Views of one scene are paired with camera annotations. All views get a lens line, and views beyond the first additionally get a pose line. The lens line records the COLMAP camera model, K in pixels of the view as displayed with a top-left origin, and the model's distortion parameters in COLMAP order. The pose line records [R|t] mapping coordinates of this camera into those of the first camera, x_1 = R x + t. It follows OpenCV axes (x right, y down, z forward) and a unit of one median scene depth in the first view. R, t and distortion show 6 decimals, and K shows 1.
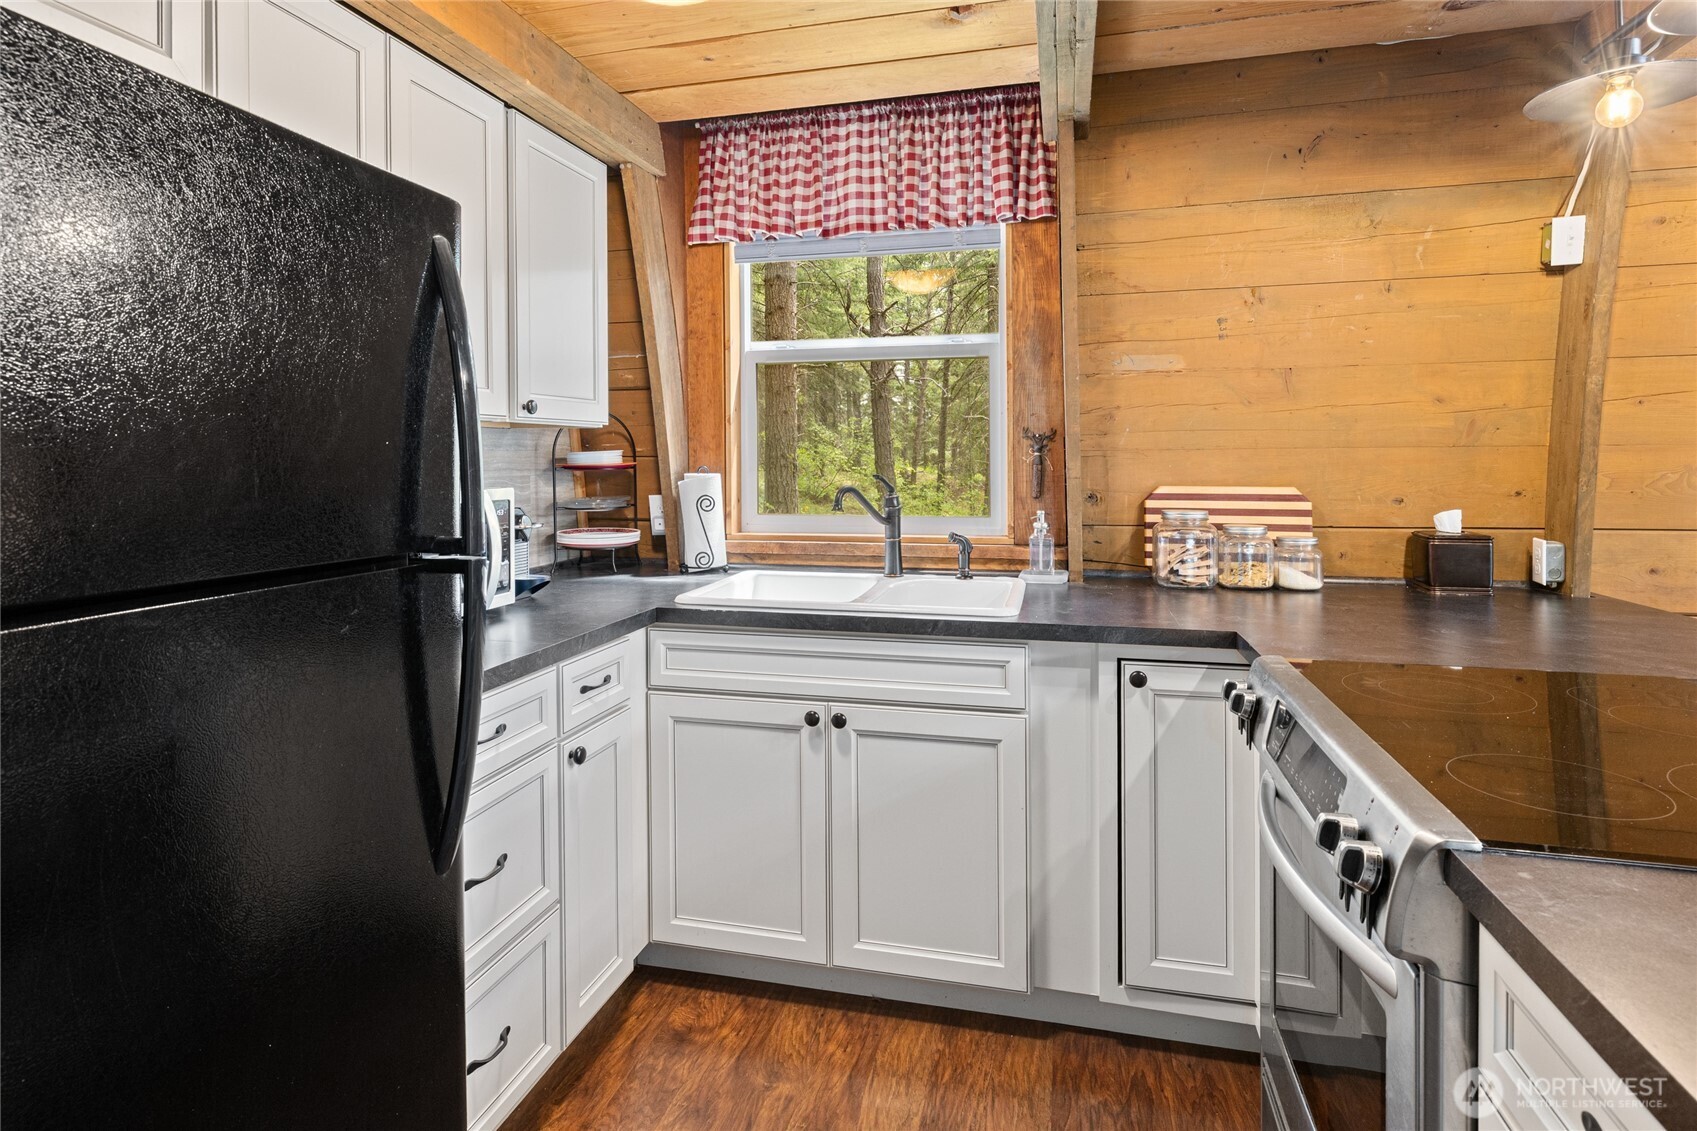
lens RADIAL K [[915.3, 0, 831.1], [0, 915.3, 457.3], [0, 0, 1]] dist [0.000202, -0.000294]
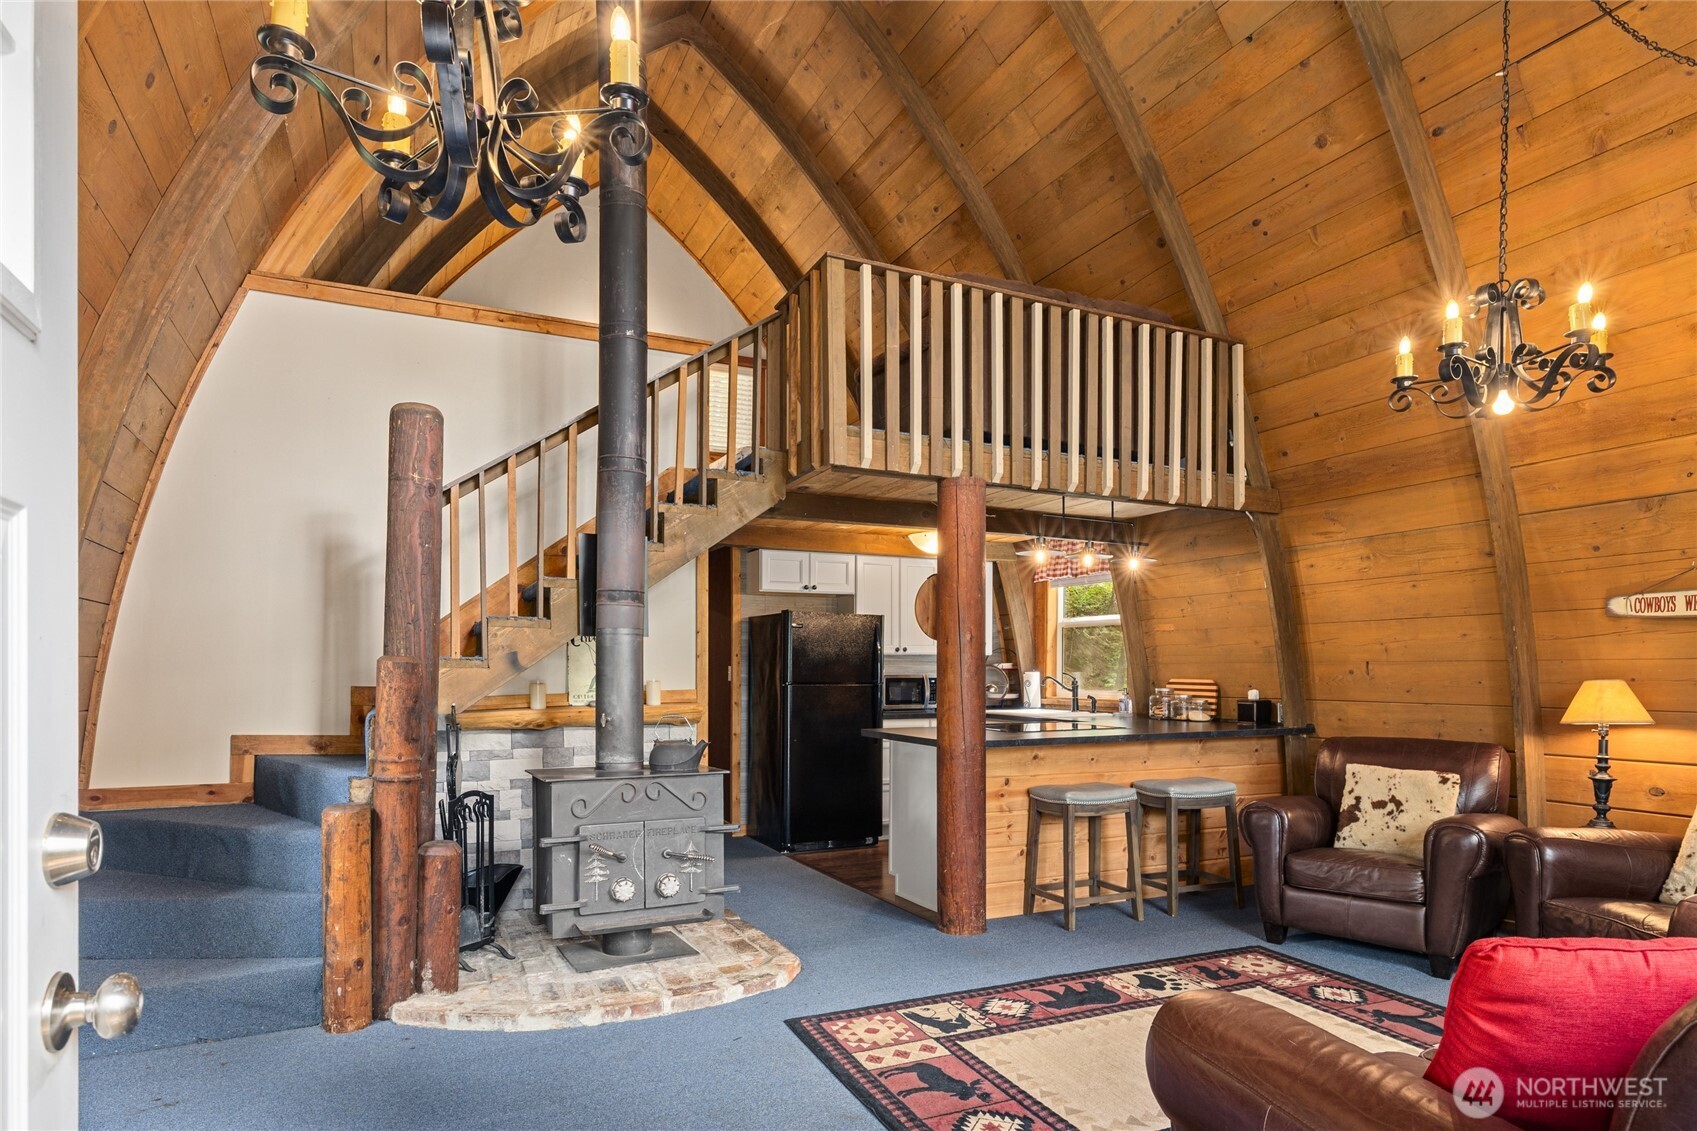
lens RADIAL K [[915.3, 0, 837.1], [0, 915.3, 682.2], [0, 0, 1]] dist [0.000202, -0.000294]
pose [[0.651222, 0.018976, -0.758650, 1.709244], [-0.007973, 0.999803, 0.018163, 0.004005], [0.758845, -0.005780, 0.651246, -1.291444]]
